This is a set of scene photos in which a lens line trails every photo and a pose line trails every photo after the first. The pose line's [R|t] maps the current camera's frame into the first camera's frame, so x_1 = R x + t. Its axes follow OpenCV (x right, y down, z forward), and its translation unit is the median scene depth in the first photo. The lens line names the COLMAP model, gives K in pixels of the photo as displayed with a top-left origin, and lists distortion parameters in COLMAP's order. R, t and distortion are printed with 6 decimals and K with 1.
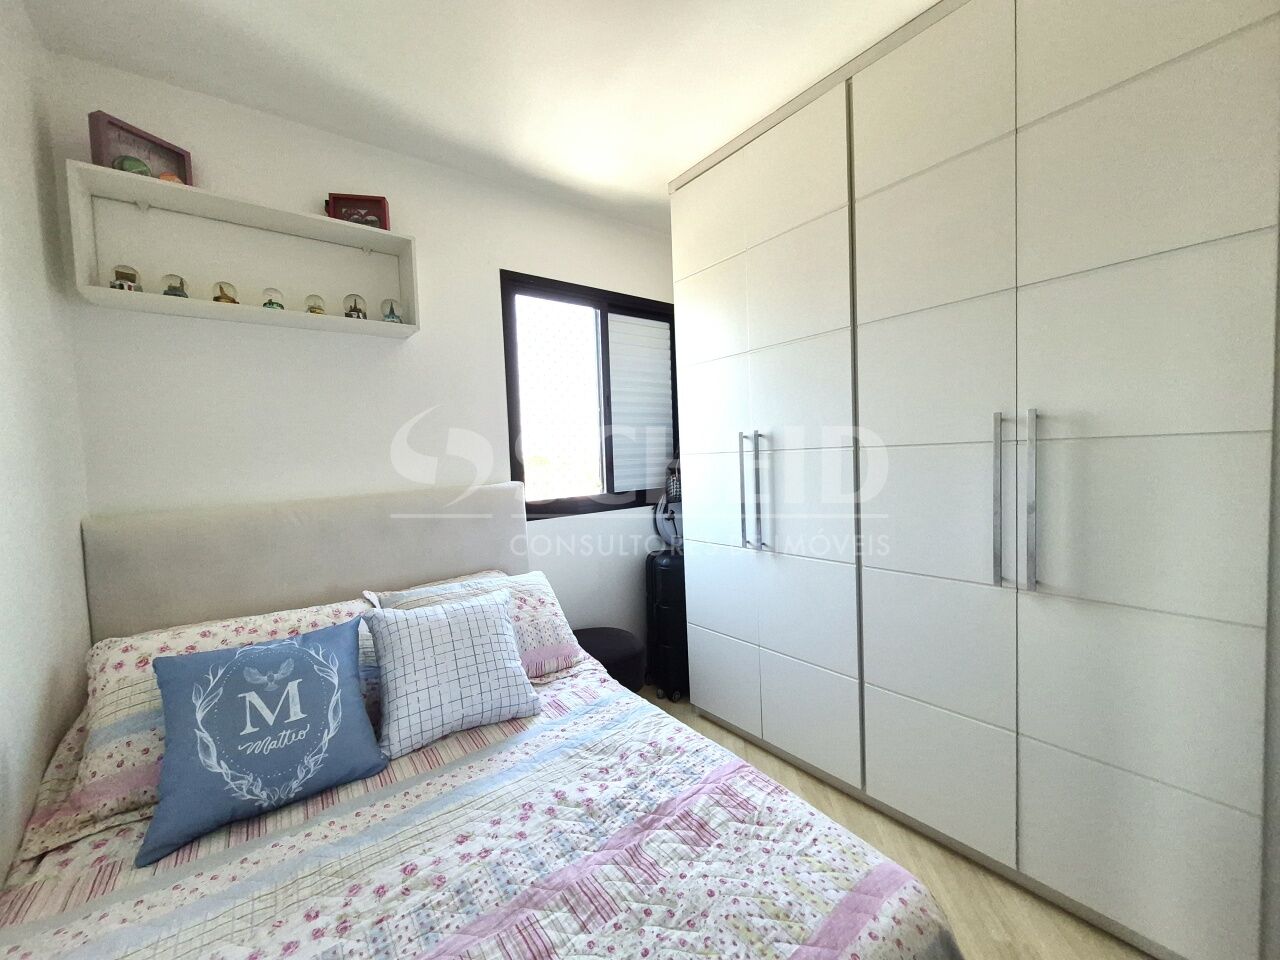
lens RADIAL K [[499.3, 0, 649.3], [0, 499.3, 485.8], [0, 0, 1]] dist [-0.002400, -0.001543]
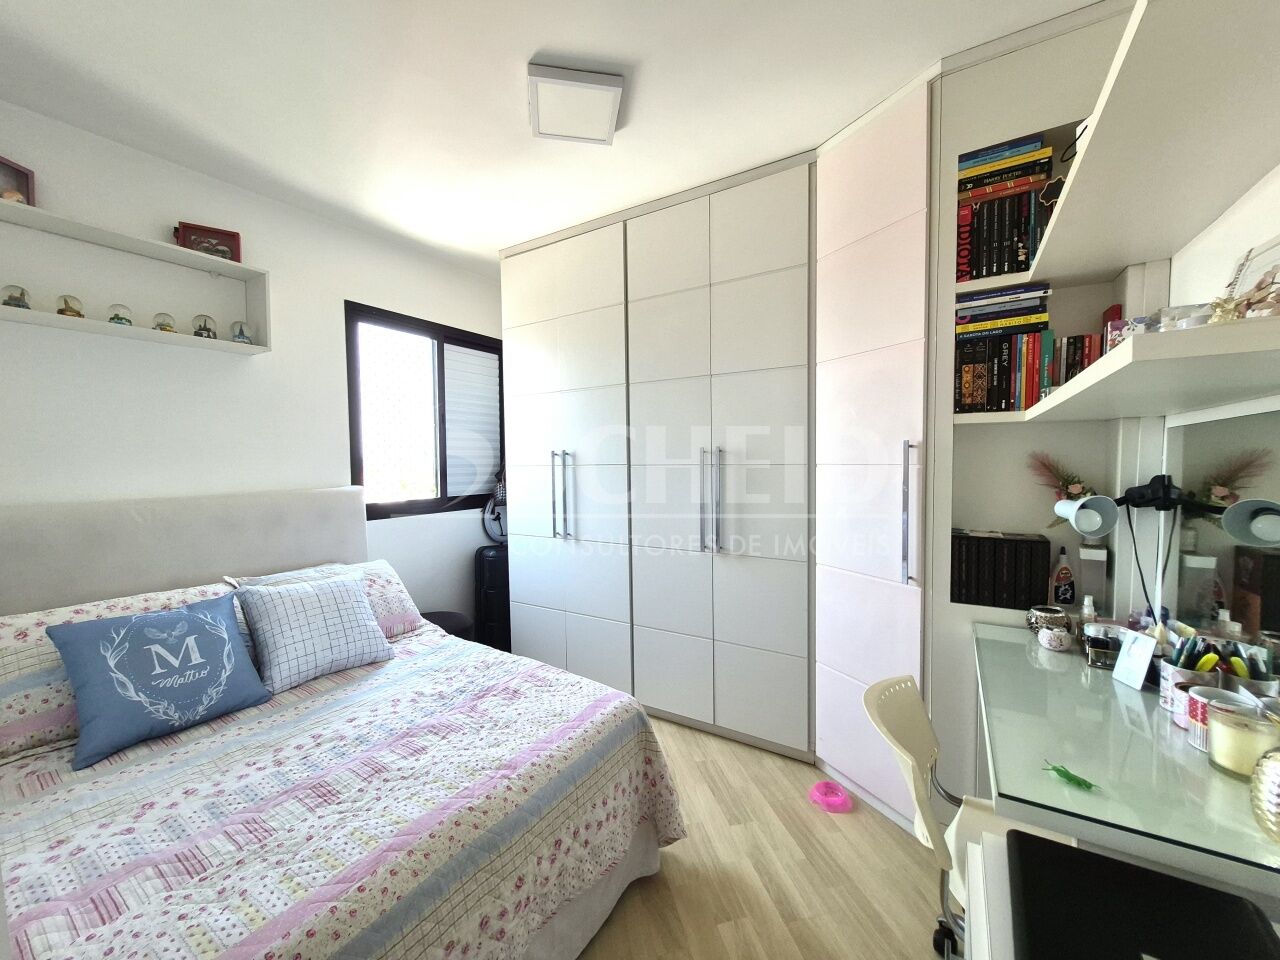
lens RADIAL K [[499.3, 0, 649.3], [0, 499.3, 485.8], [0, 0, 1]] dist [-0.002400, -0.001543]
pose [[0.942779, 0.013745, 0.333135, -0.026030], [-0.006849, 0.999737, -0.021866, 0.019715], [-0.333348, 0.018334, 0.942626, -0.501636]]
